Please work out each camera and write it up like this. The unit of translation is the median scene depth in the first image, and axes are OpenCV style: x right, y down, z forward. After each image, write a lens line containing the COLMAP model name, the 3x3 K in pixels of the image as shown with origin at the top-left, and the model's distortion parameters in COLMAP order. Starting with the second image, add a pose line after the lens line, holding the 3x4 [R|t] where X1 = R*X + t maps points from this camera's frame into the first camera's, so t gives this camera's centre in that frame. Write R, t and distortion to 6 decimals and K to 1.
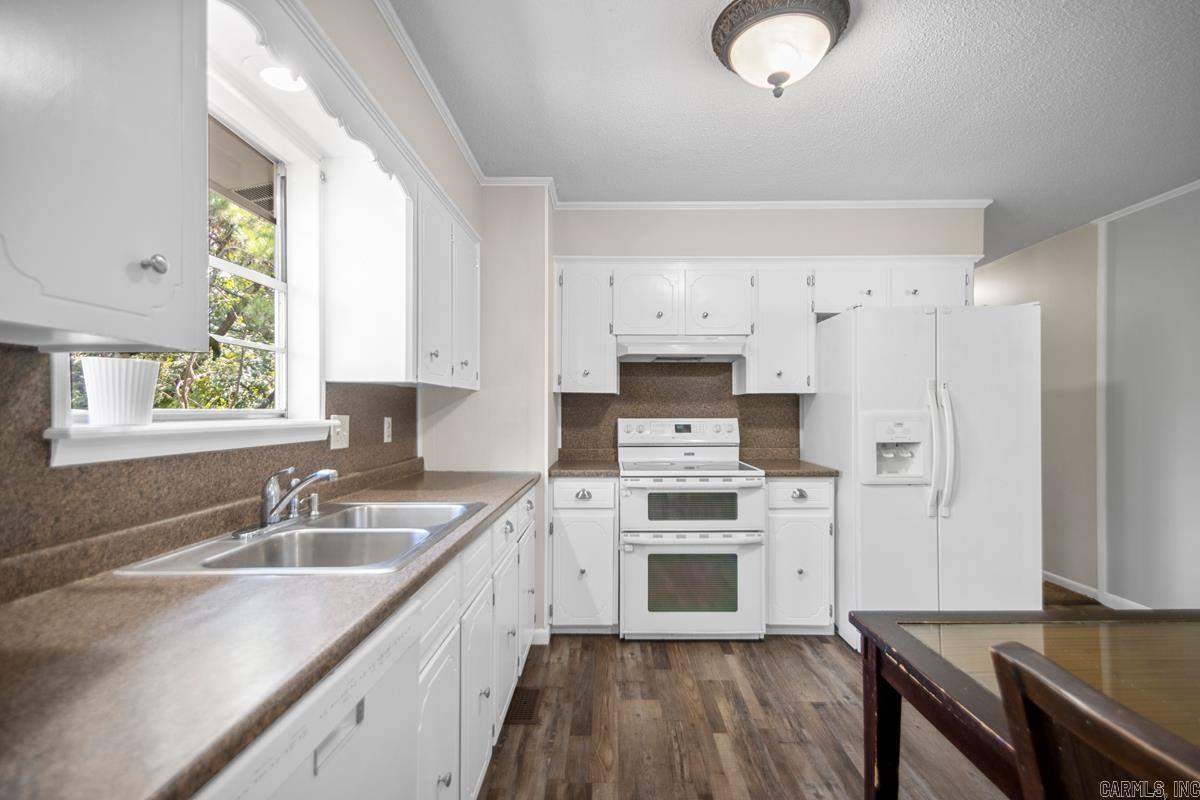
lens RADIAL K [[556.9, 0, 610.6], [0, 556.9, 411.5], [0, 0, 1]] dist [0.036943, -0.017700]
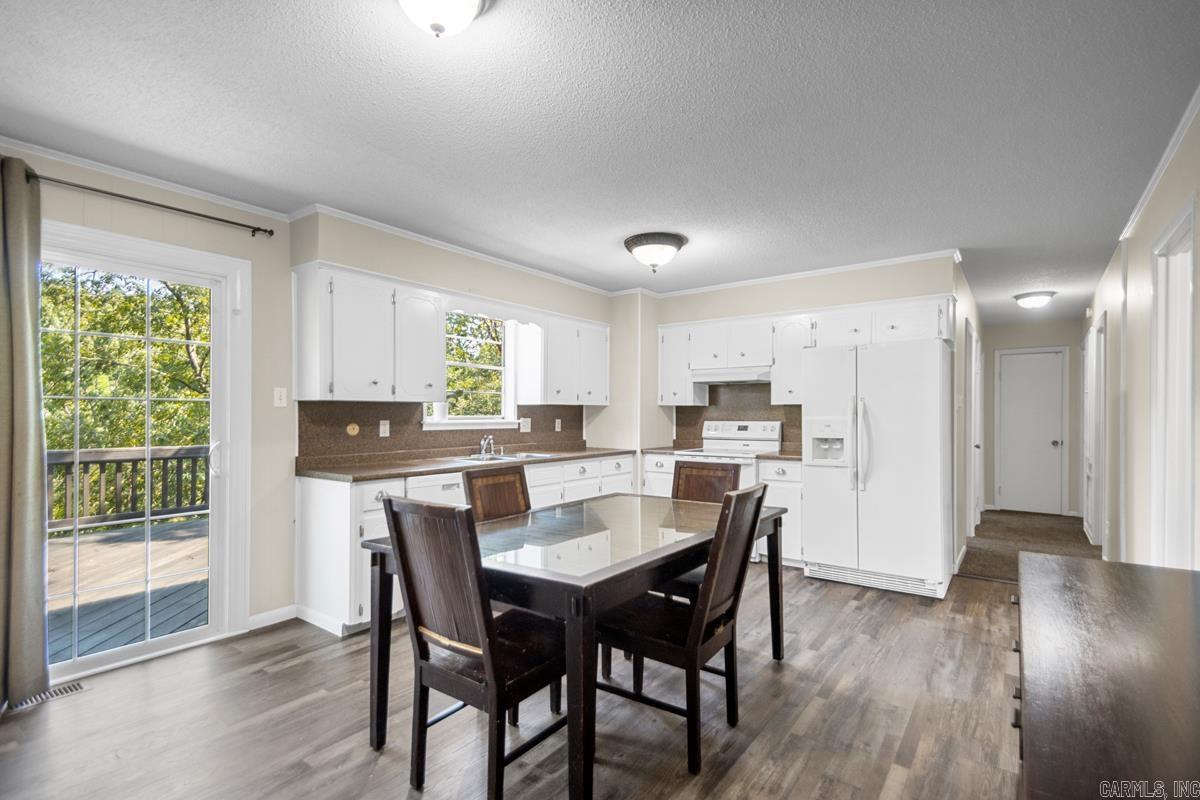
lens RADIAL K [[556.9, 0, 607.6], [0, 556.9, 413.7], [0, 0, 1]] dist [0.036943, -0.017700]
pose [[0.807492, -0.001173, -0.589878, 0.872734], [-0.000621, 0.999996, -0.002839, -0.004546], [0.589879, 0.002659, 0.807488, -0.520339]]
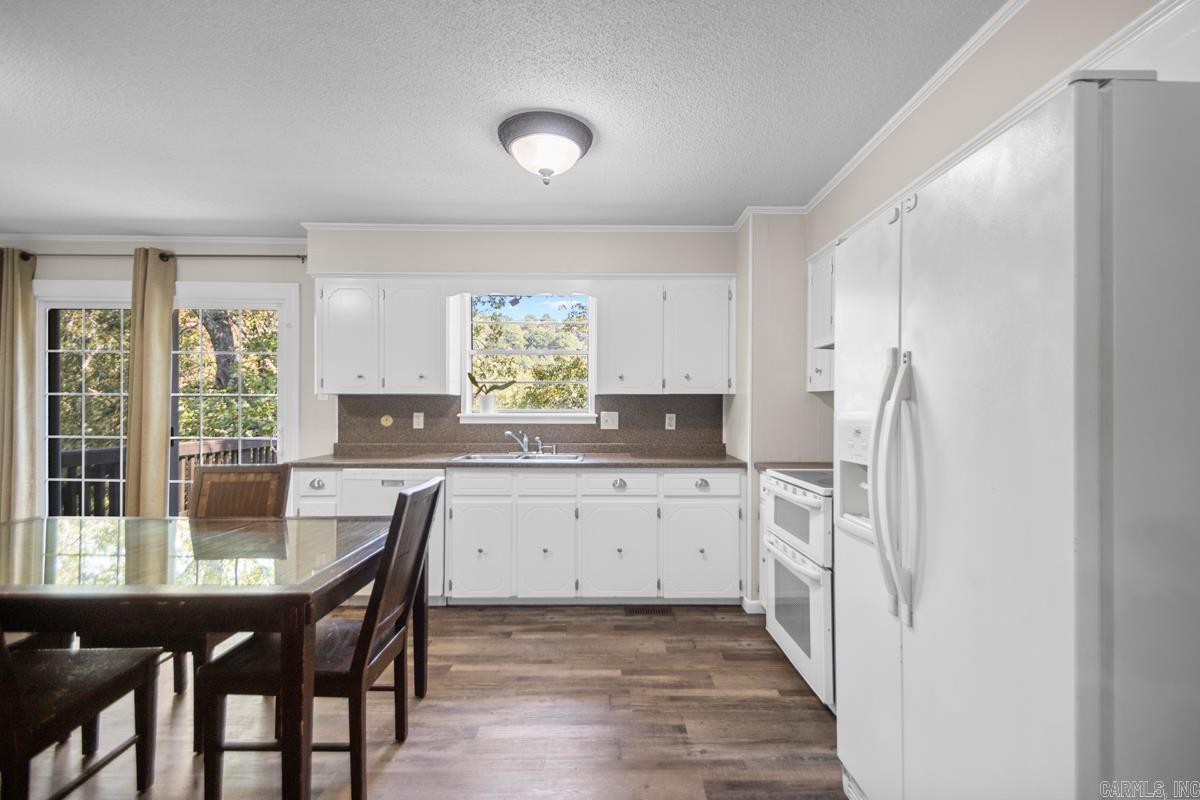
lens RADIAL K [[556.9, 0, 601.2], [0, 556.9, 408.2], [0, 0, 1]] dist [0.036943, -0.017700]
pose [[0.007970, -0.000746, -0.999968, 1.033959], [-0.003158, 0.999995, -0.000772, -0.002986], [0.999963, 0.003164, 0.007968, 0.689770]]
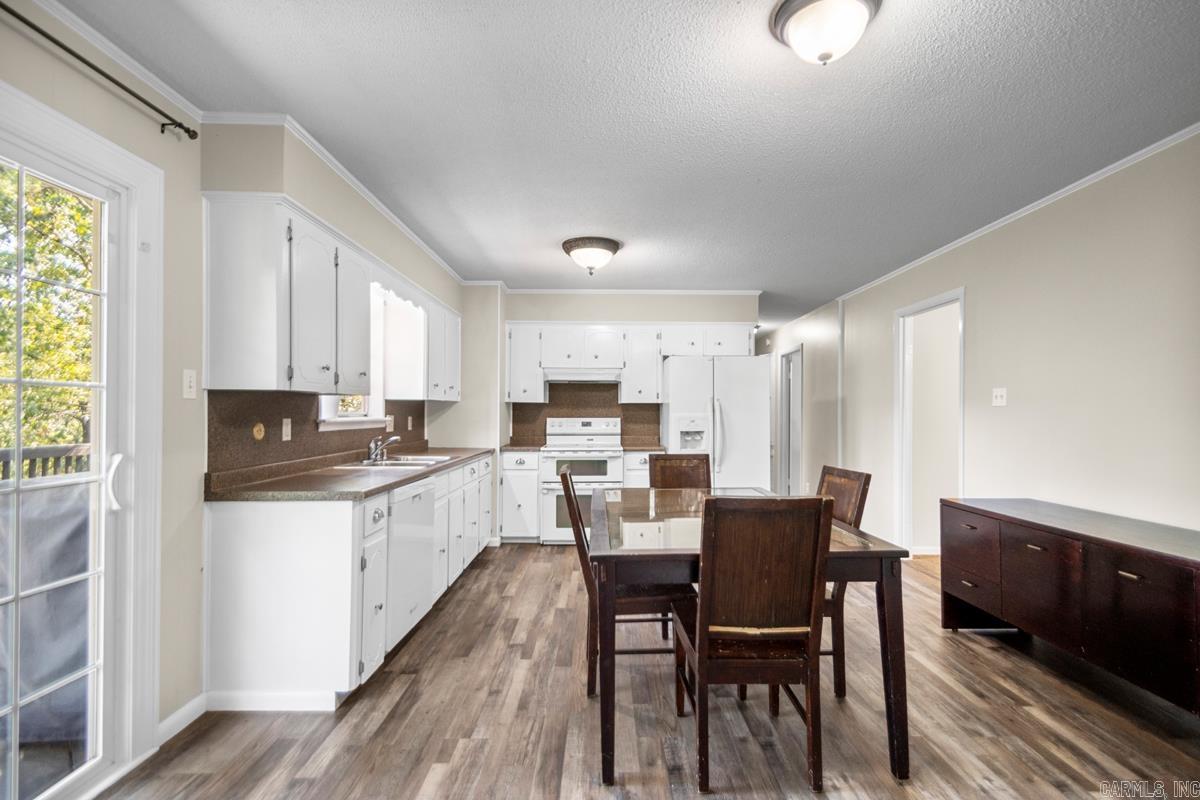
lens RADIAL K [[556.9, 0, 606.5], [0, 556.9, 408.5], [0, 0, 1]] dist [0.036943, -0.017700]
pose [[0.999937, 0.002714, 0.010909, 0.205475], [-0.002631, 0.999967, -0.007634, -0.003556], [-0.010930, 0.007605, 0.999911, -0.757379]]
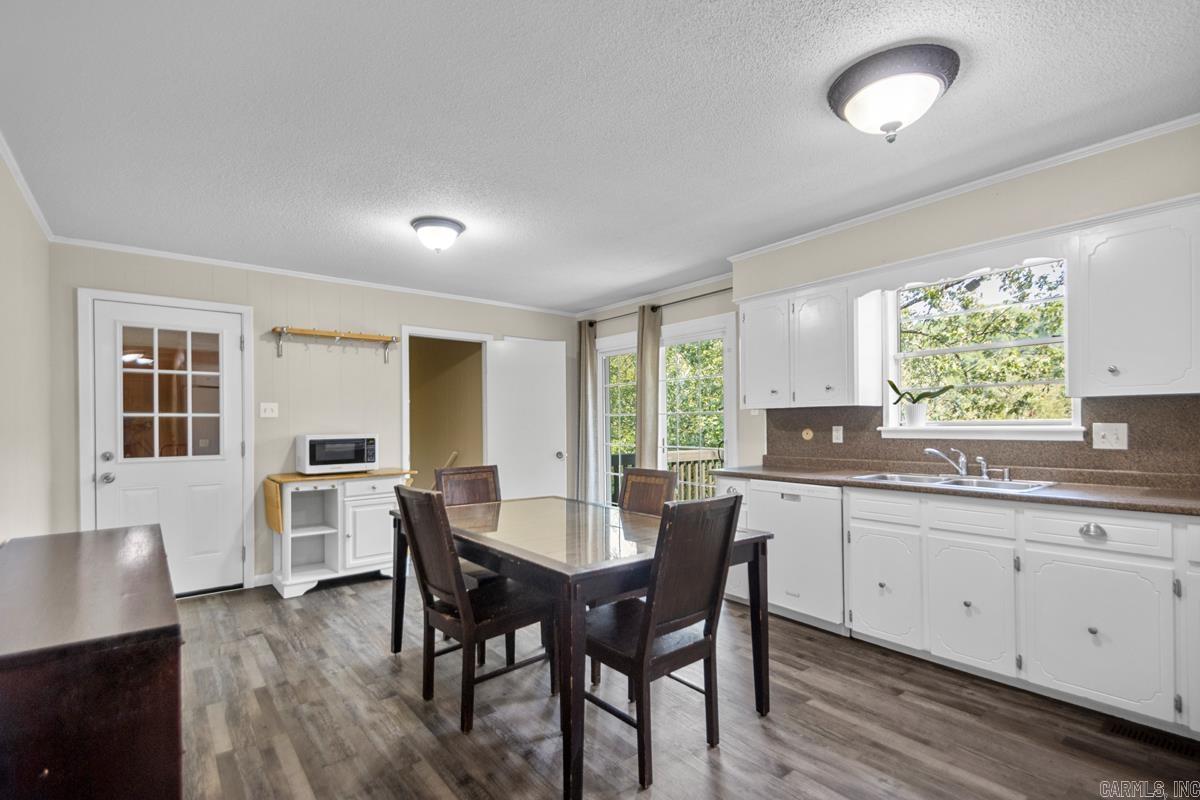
lens RADIAL K [[556.9, 0, 607.3], [0, 556.9, 422.1], [0, 0, 1]] dist [0.036943, -0.017700]
pose [[-0.778636, 0.006915, -0.627438, 0.887393], [0.010958, 0.999937, -0.002578, -0.003424], [0.627380, -0.008883, -0.778662, 0.929895]]
